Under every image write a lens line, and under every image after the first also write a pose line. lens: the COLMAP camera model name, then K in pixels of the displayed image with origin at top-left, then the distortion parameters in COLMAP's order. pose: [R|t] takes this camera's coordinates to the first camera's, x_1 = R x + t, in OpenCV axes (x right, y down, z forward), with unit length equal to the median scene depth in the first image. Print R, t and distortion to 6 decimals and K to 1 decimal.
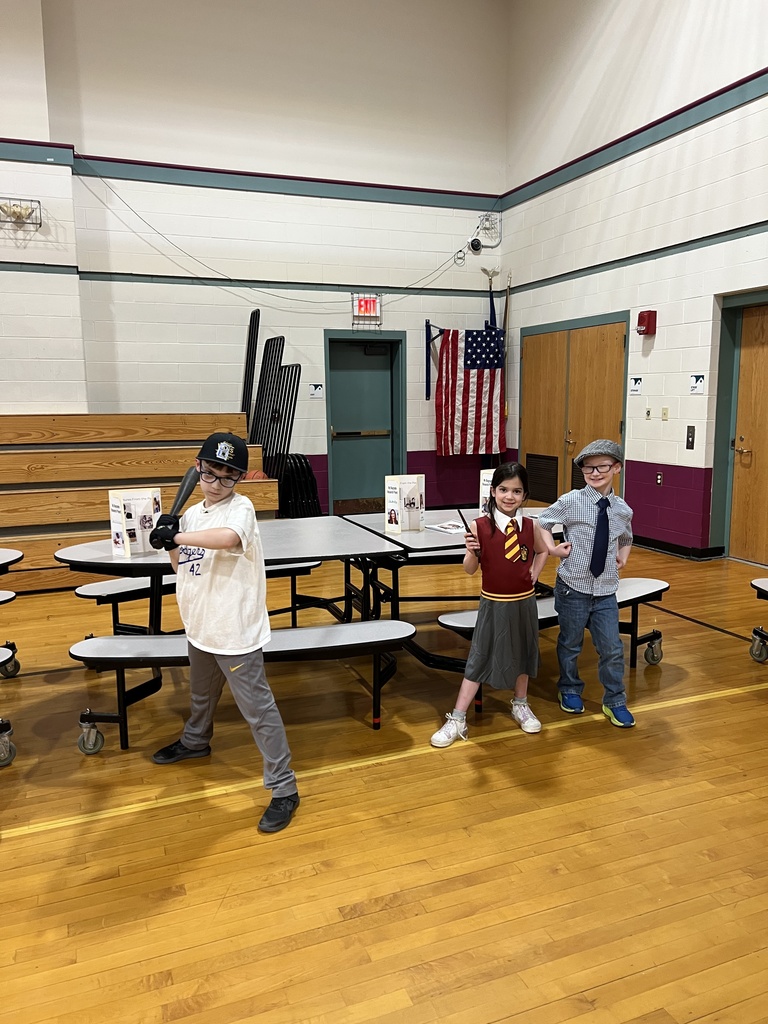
lens RADIAL K [[773.9, 0, 384.0], [0, 773.9, 512.0], [0, 0, 1]] dist [0.034534, -0.038700]
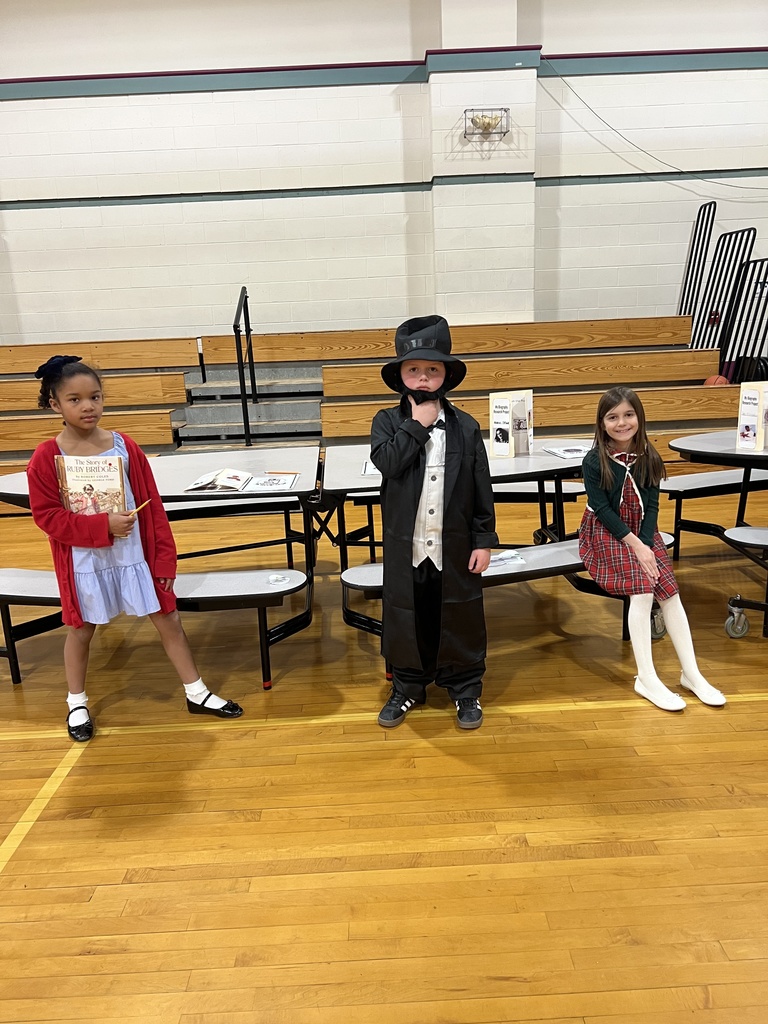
lens RADIAL K [[773.9, 0, 384.0], [0, 773.9, 512.0], [0, 0, 1]] dist [0.034534, -0.038700]
pose [[0.937961, 0.050482, -0.343046, -0.209264], [-0.015077, 0.994347, 0.105103, 0.018891], [0.346413, -0.093410, 0.933420, -0.051270]]
